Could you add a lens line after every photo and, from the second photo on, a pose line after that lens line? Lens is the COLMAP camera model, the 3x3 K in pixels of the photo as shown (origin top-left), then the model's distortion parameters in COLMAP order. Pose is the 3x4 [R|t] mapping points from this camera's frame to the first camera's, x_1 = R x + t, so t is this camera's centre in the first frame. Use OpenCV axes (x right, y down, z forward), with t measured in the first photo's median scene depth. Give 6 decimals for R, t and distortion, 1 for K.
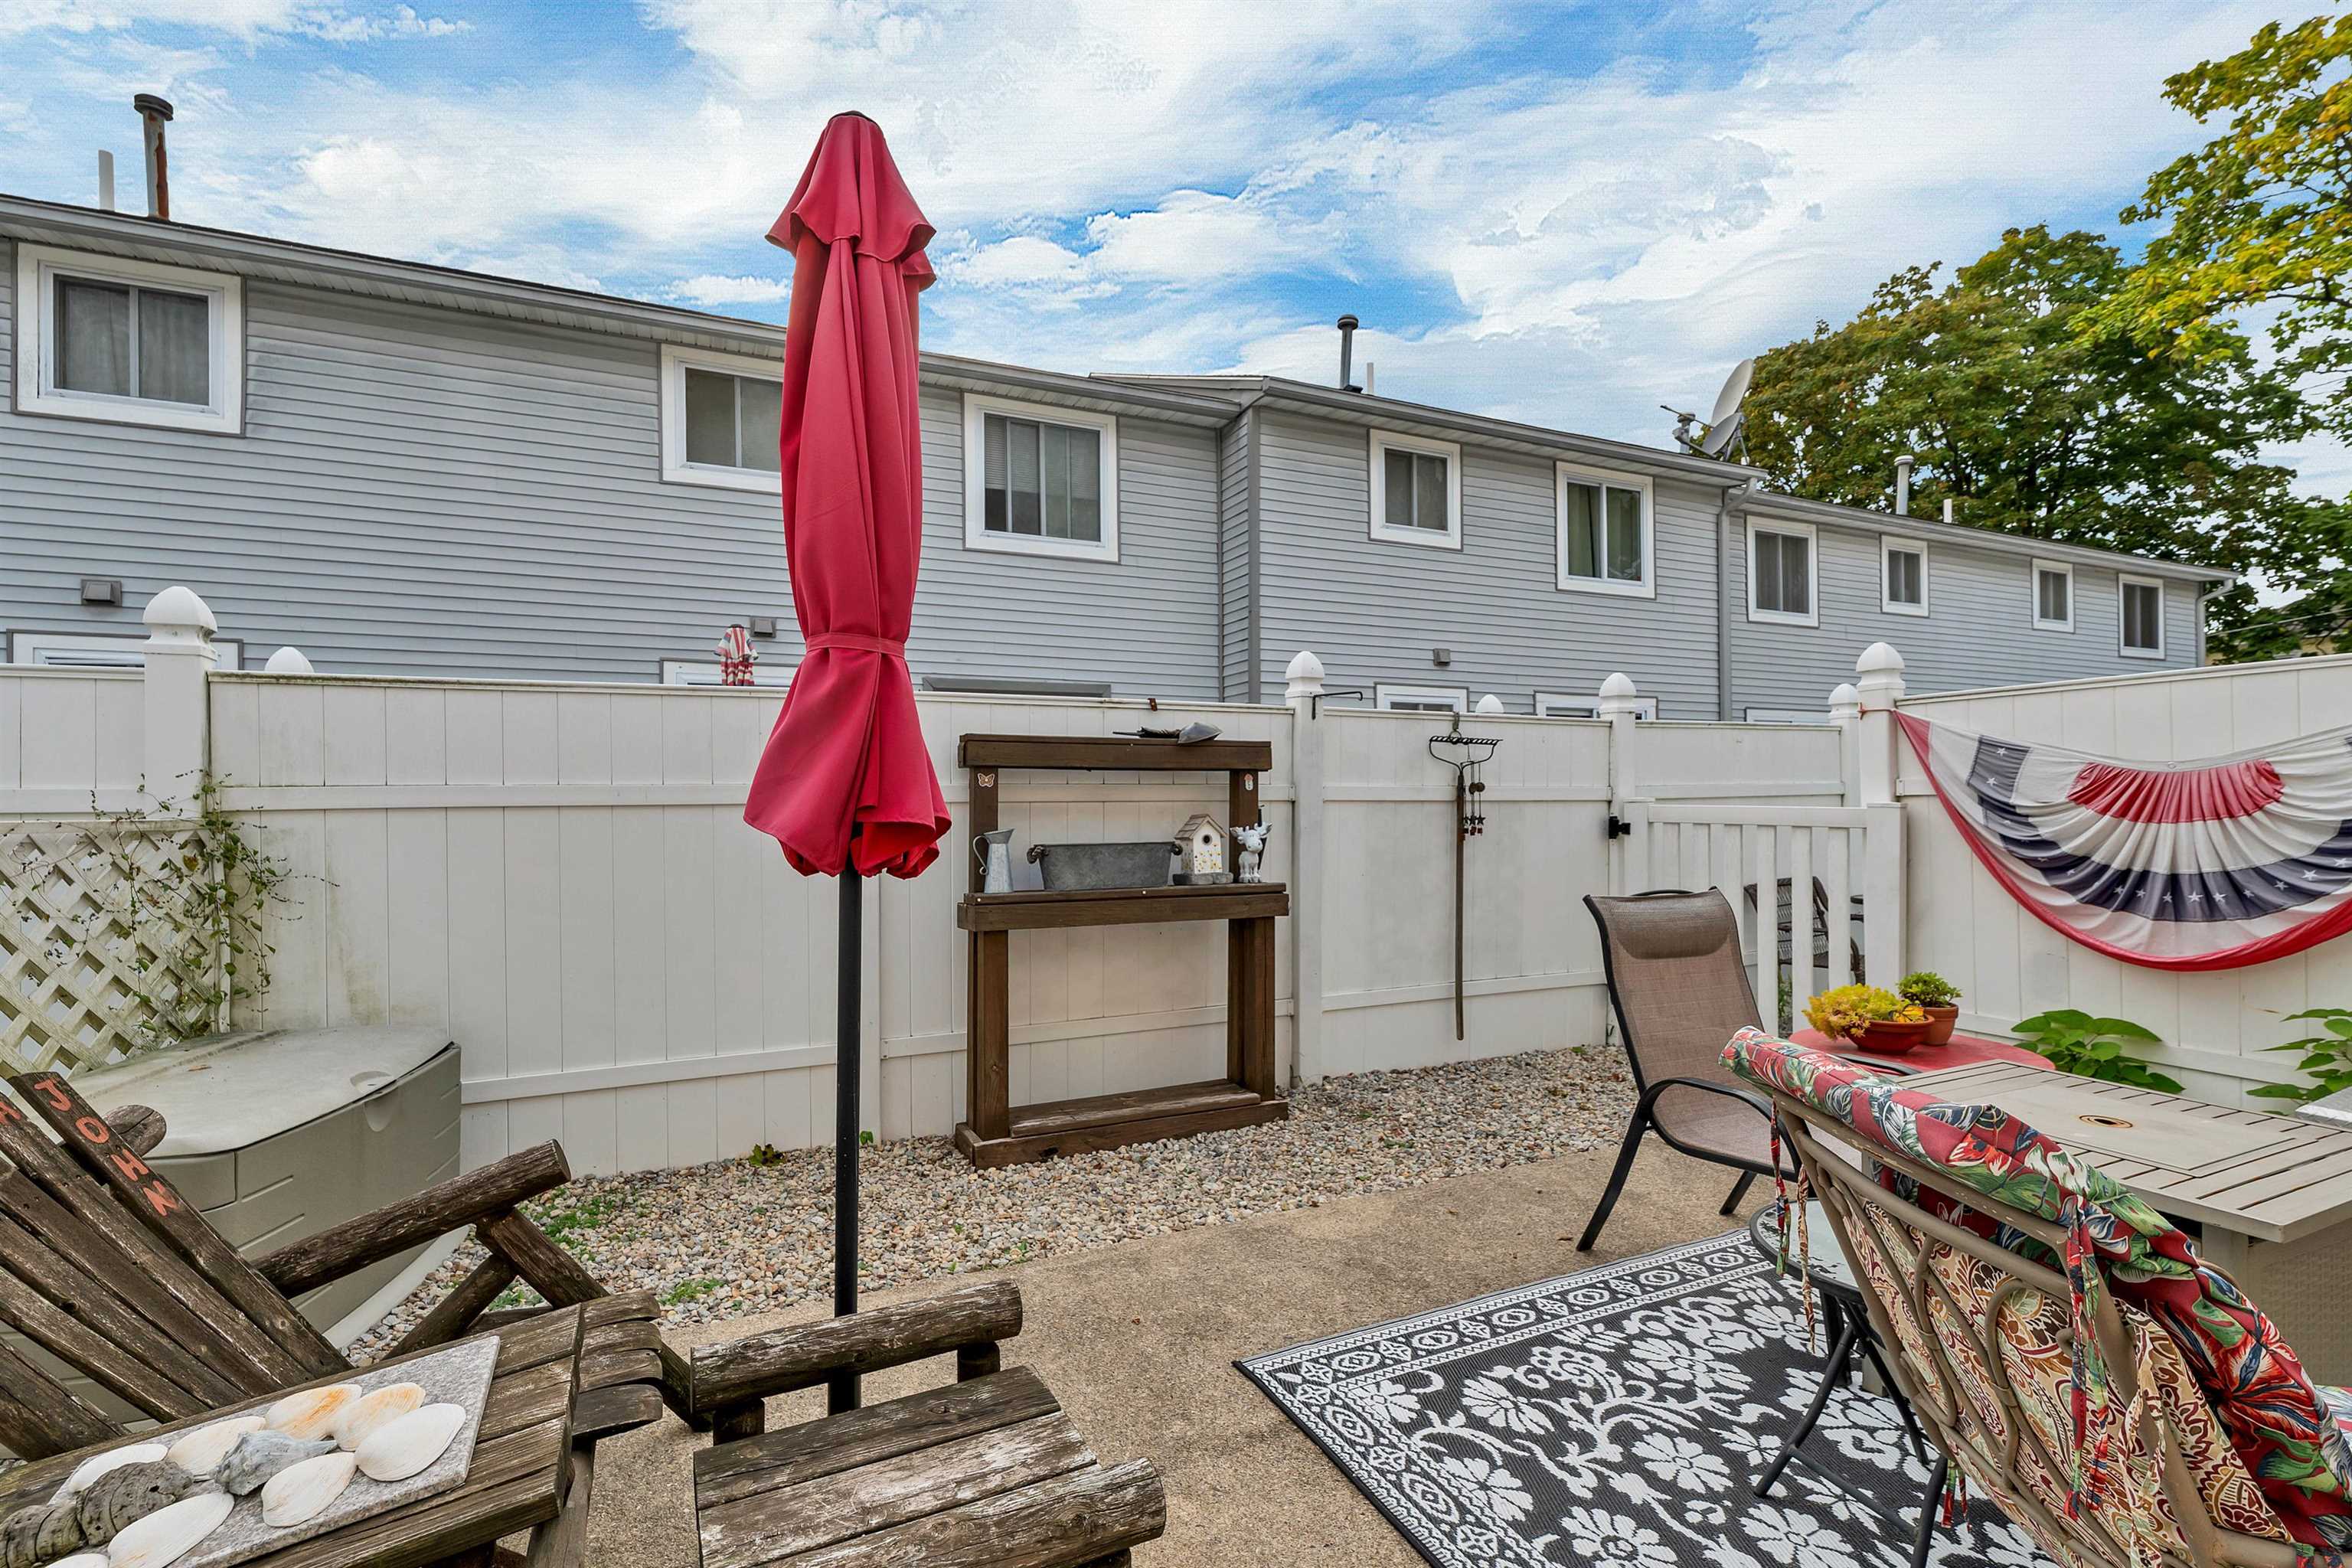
lens RADIAL K [[981.1, 0, 1102.1], [0, 981.1, 815.8], [0, 0, 1]] dist [0.004750, -0.001252]
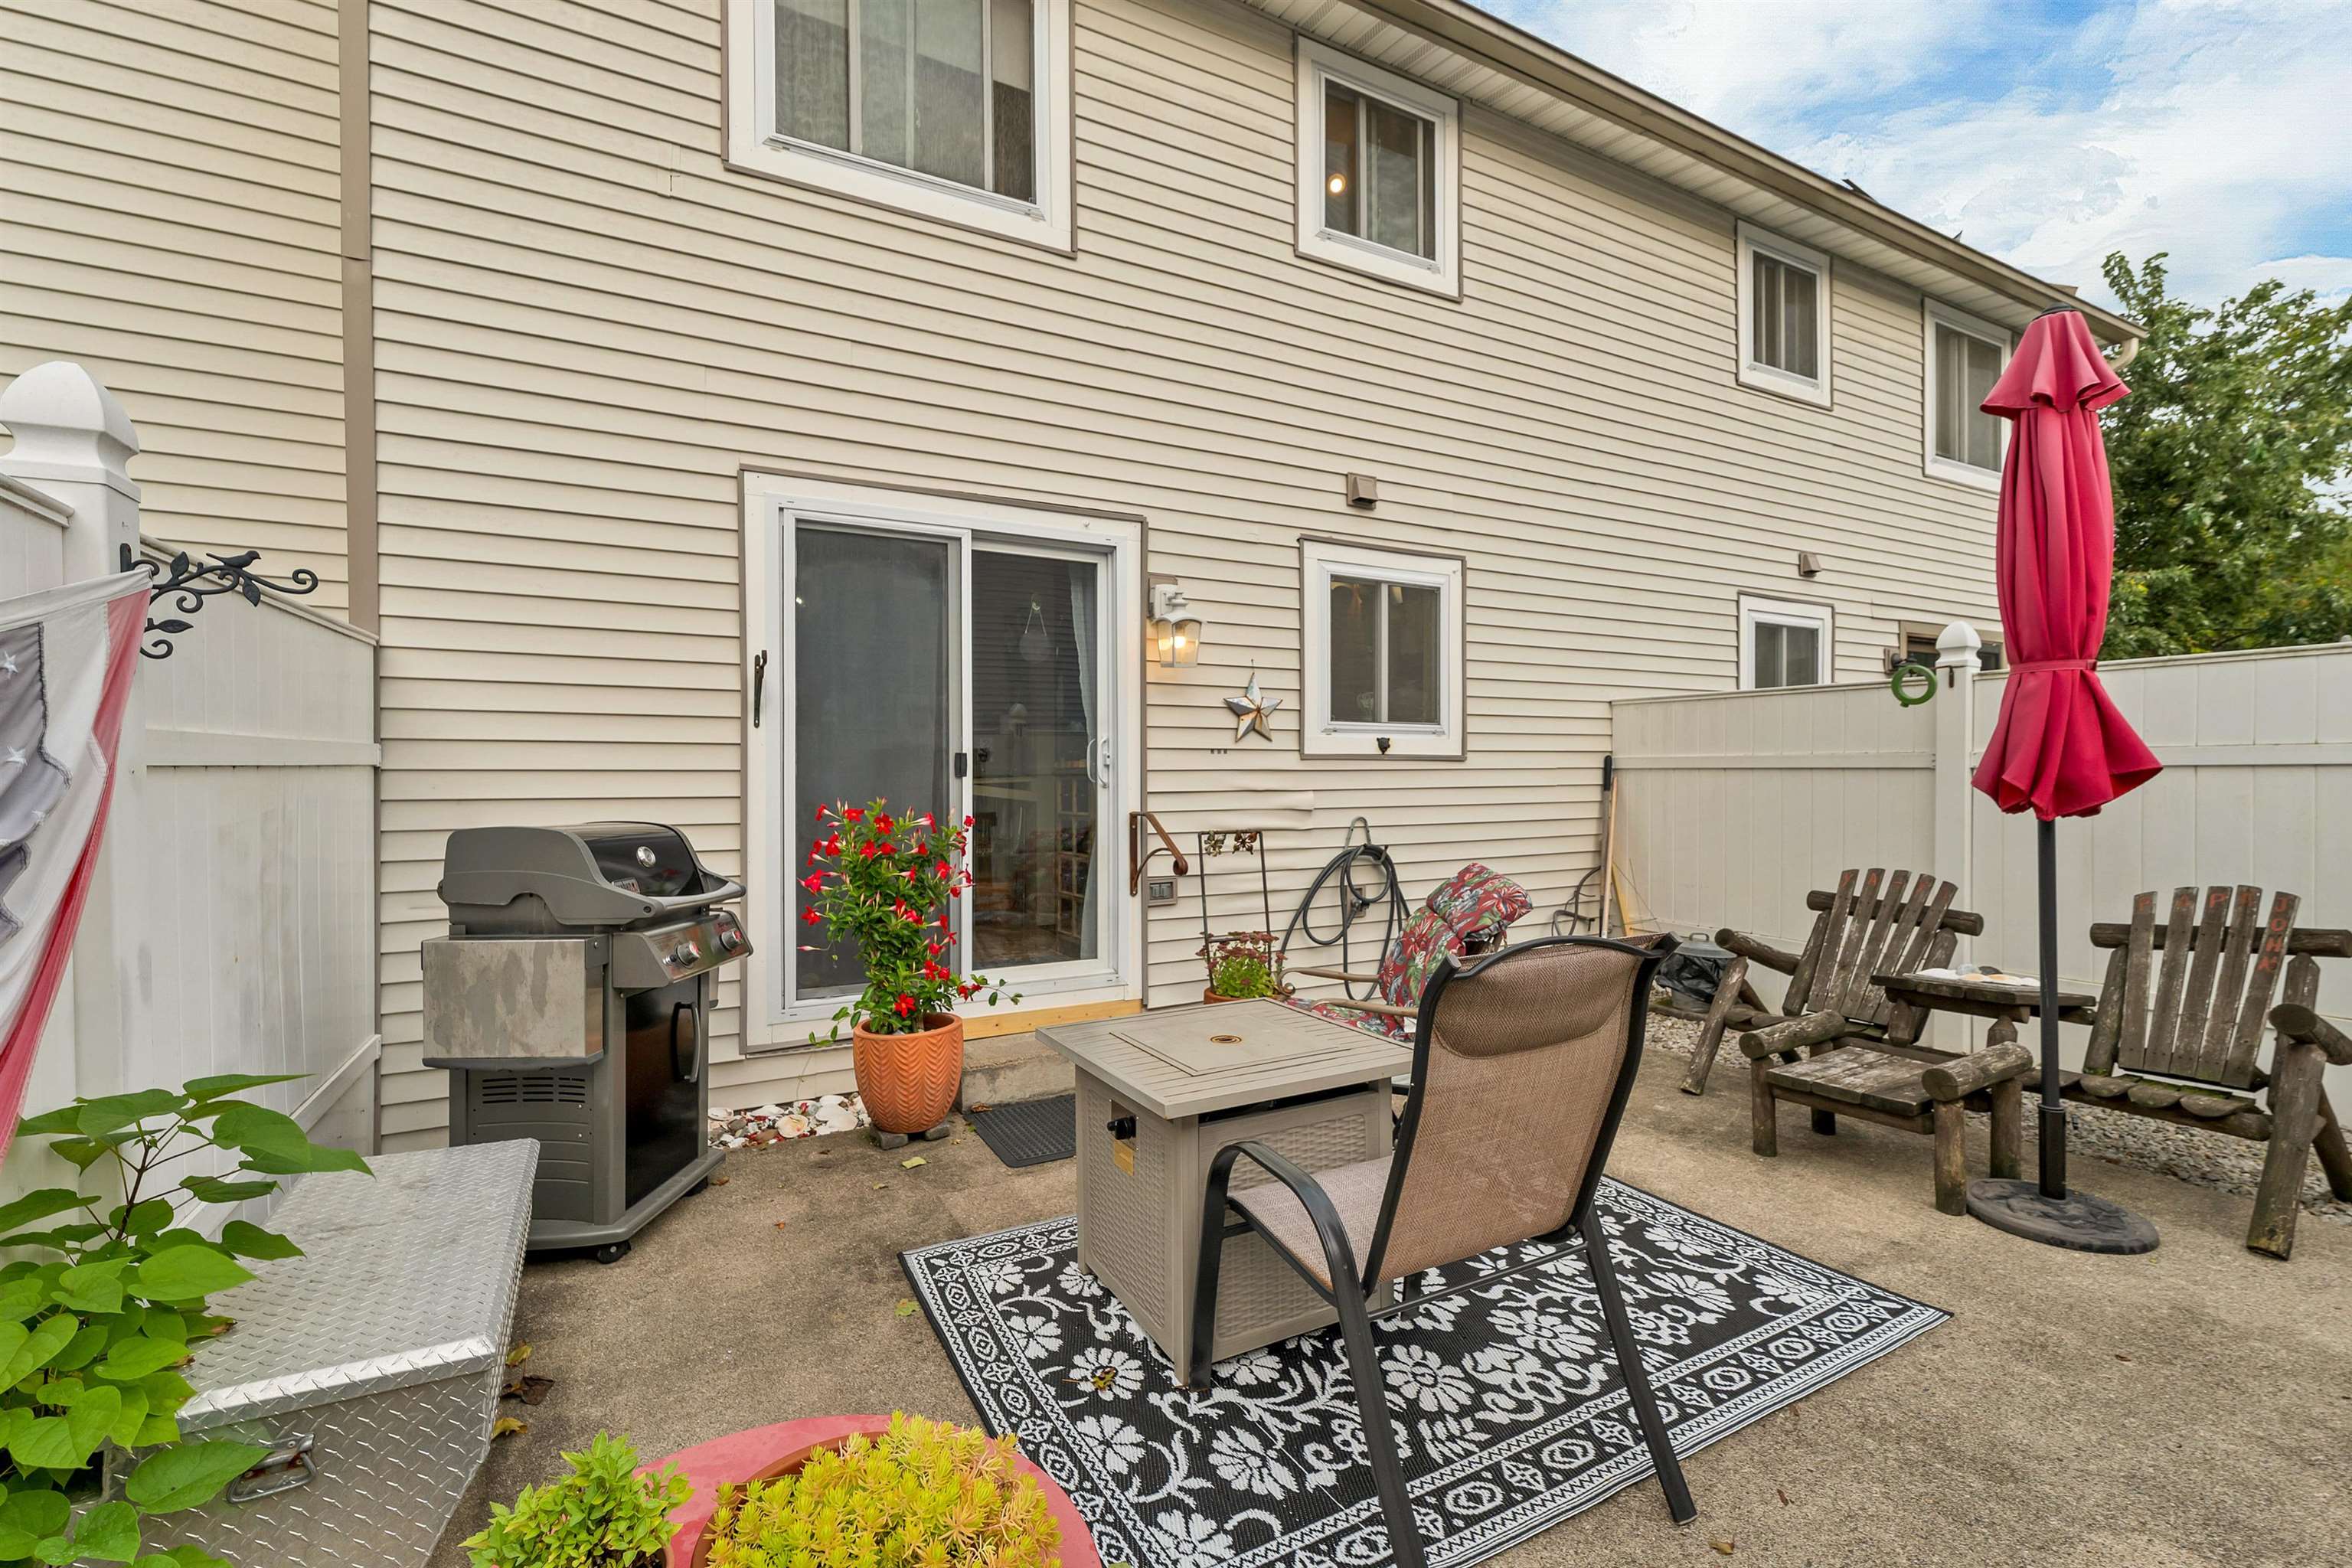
lens RADIAL K [[981.1, 0, 1199.2], [0, 981.1, 783.5], [0, 0, 1]] dist [0.004750, -0.001252]
pose [[-0.987297, 0.016374, -0.158042, 1.025162], [0.013276, 0.999699, 0.020635, -0.028595], [0.158332, 0.018274, -0.987217, 1.810806]]
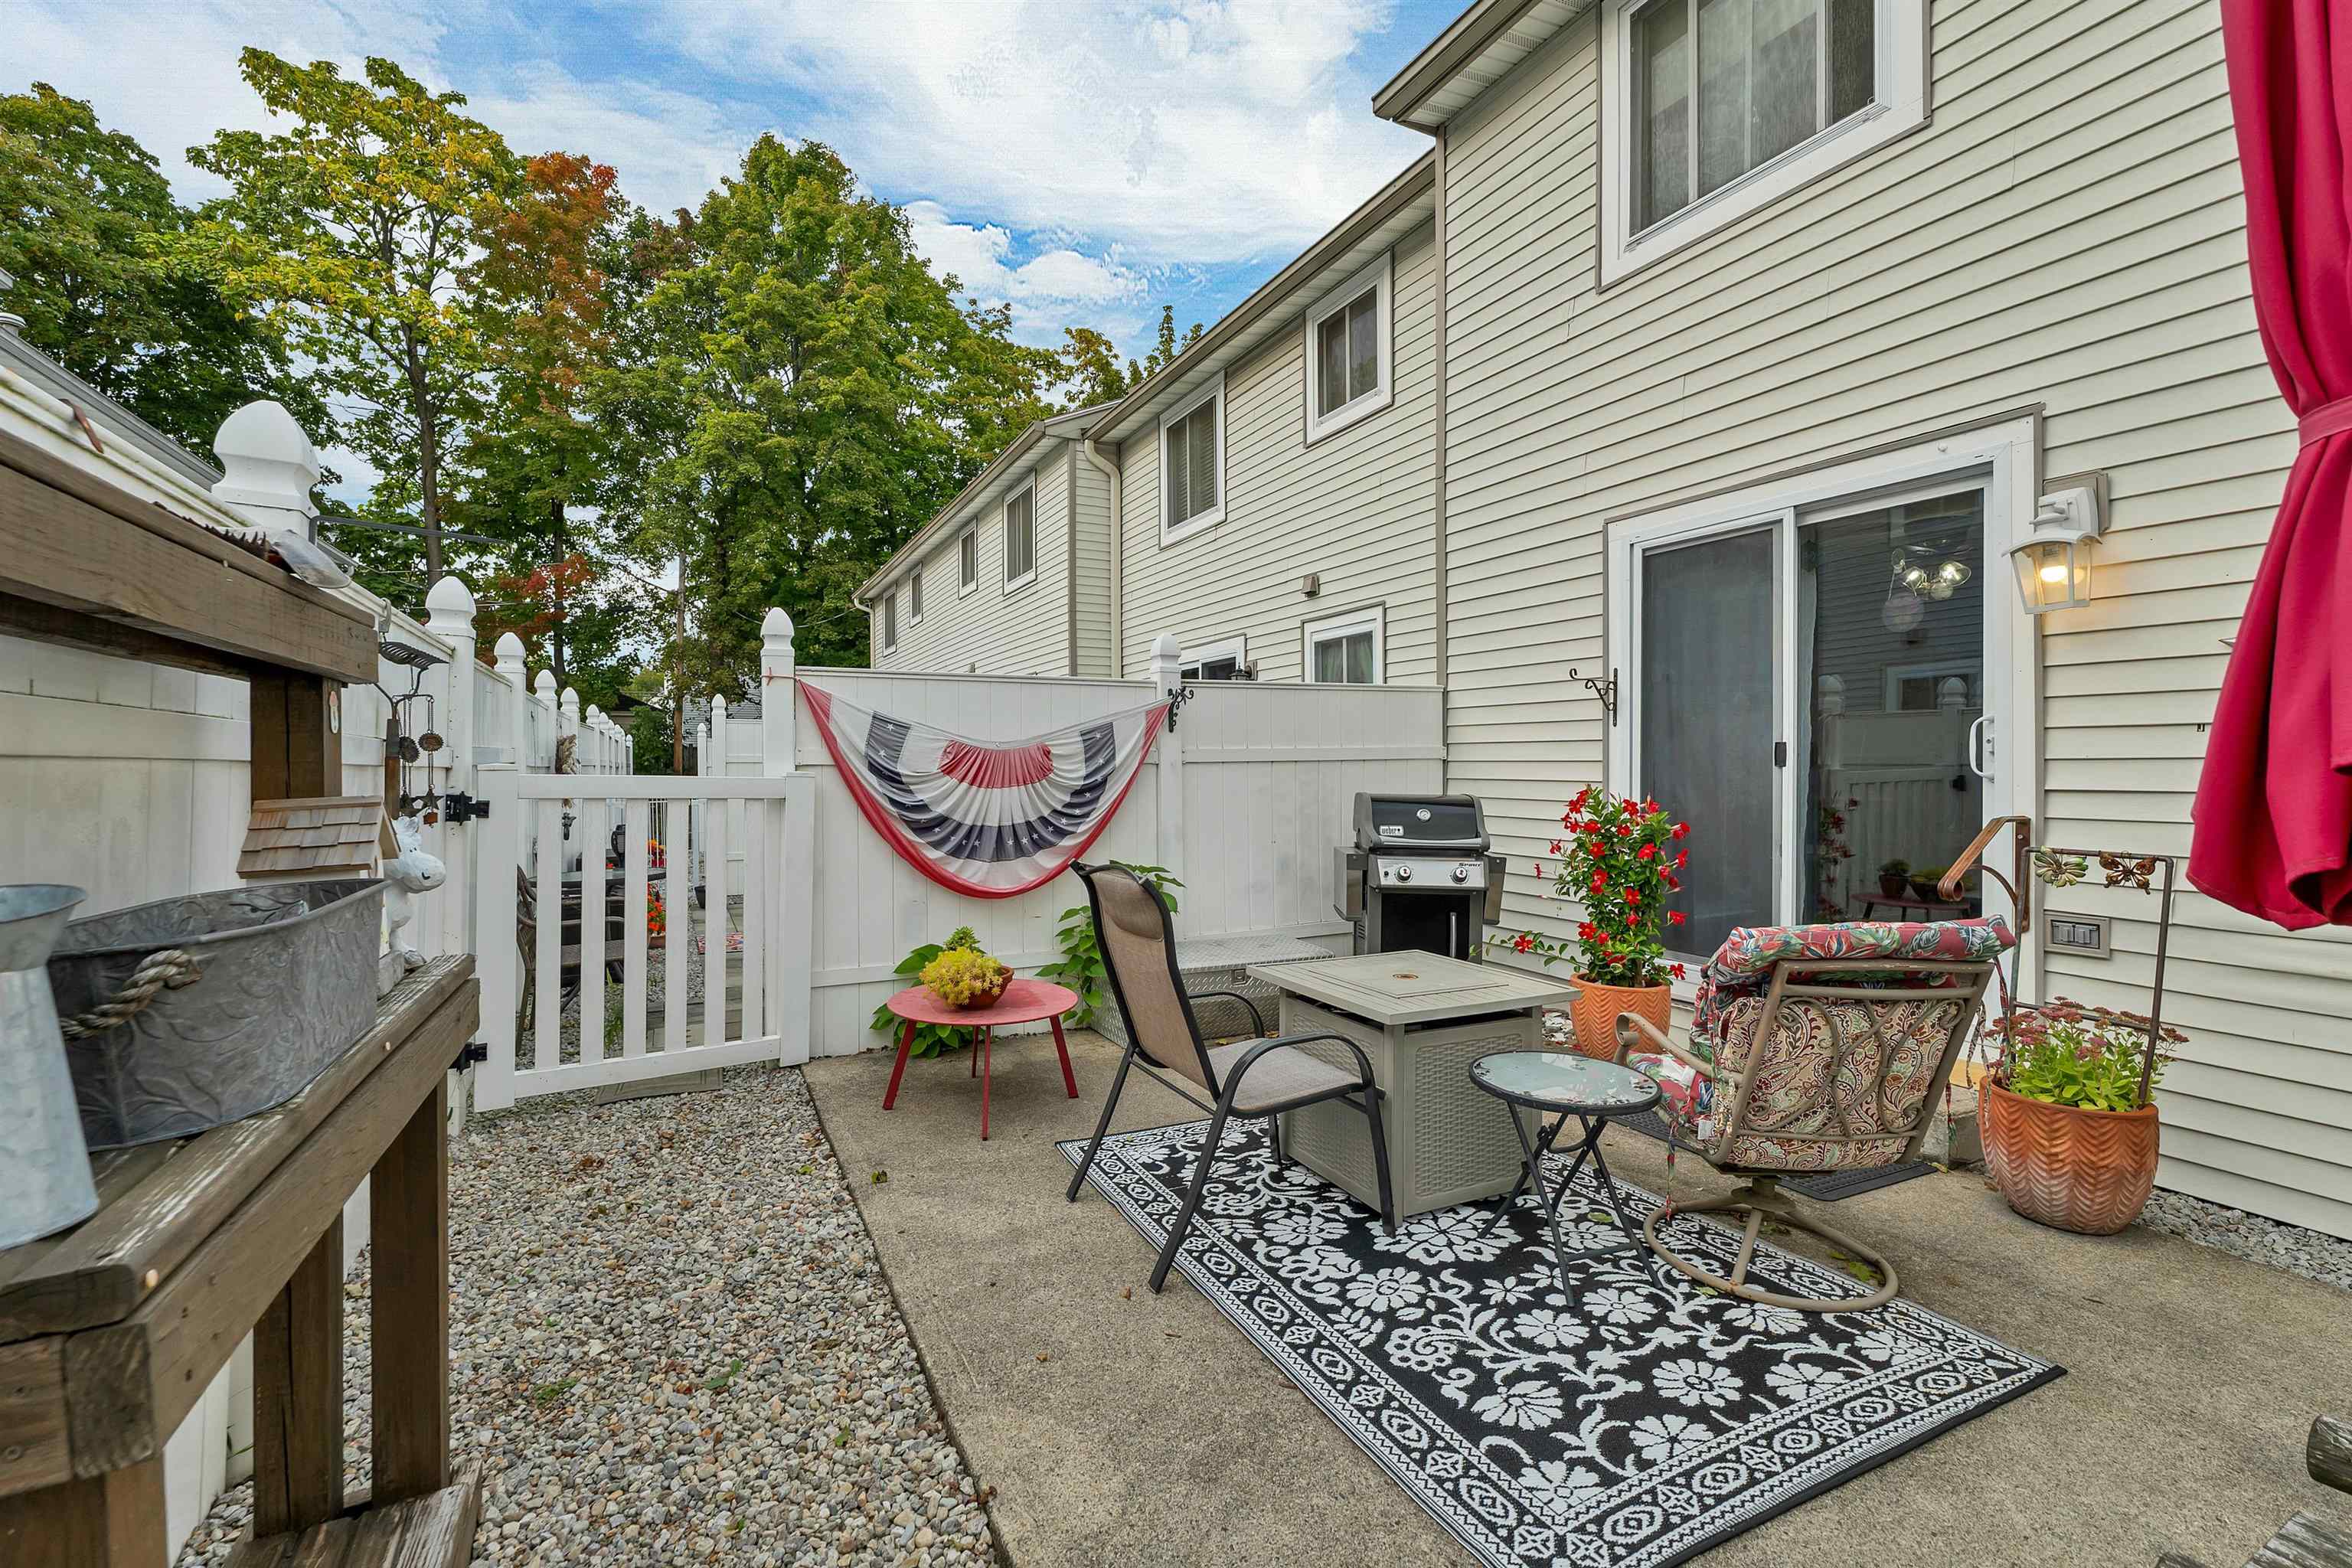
lens RADIAL K [[1077.5, 0, 1156.8], [0, 1077.5, 770.9], [0, 0, 1]] dist [0.000342, -0.000206]
pose [[-0.093420, 0.006381, 0.995606, -0.527256], [0.011965, 0.999914, -0.005286, -0.007259], [-0.995555, 0.011419, -0.093489, 1.272965]]
